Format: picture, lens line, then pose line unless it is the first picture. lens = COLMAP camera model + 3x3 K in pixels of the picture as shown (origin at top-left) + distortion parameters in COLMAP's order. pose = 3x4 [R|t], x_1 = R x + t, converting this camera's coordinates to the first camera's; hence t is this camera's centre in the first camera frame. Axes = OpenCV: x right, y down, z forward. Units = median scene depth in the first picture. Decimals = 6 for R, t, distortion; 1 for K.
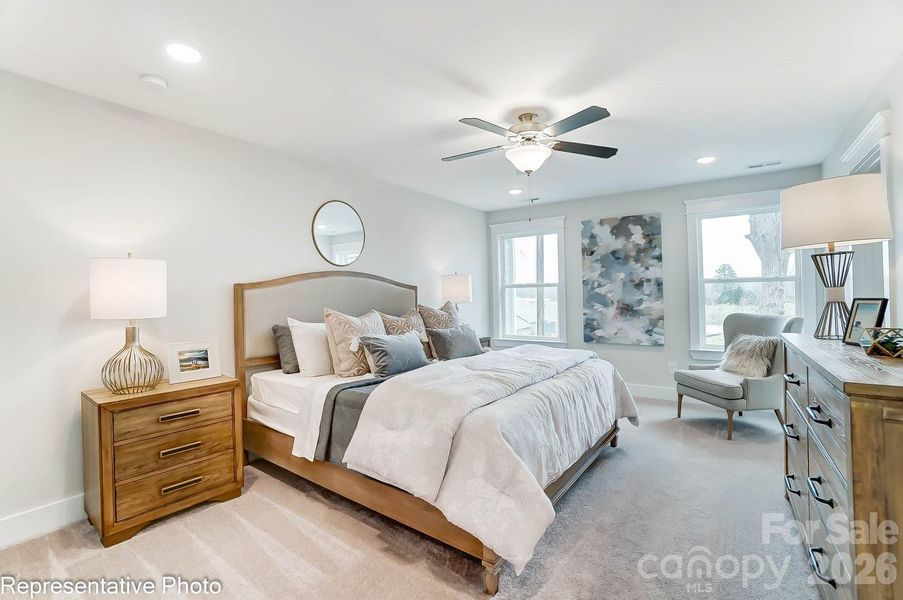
lens RADIAL K [[389.3, 0, 446.3], [0, 389.3, 295.3], [0, 0, 1]] dist [-0.000865, 0.000559]
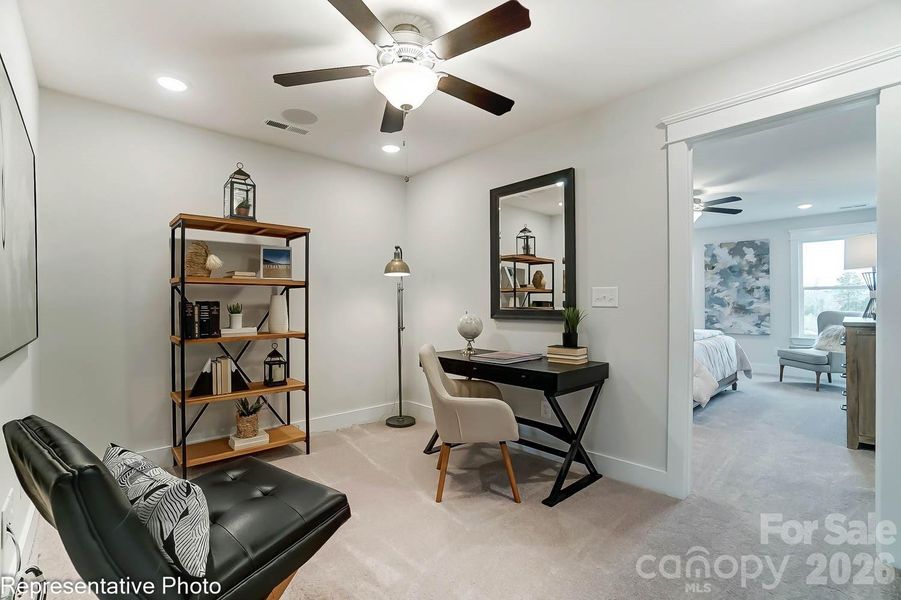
lens RADIAL K [[388.5, 0, 456.6], [0, 388.5, 308.9], [0, 0, 1]] dist [-0.000865, 0.000559]
pose [[0.986537, 0.011568, -0.163126, -0.308968], [-0.009177, 0.999839, 0.015400, 0.024983], [0.163278, -0.013695, 0.986485, -0.531187]]
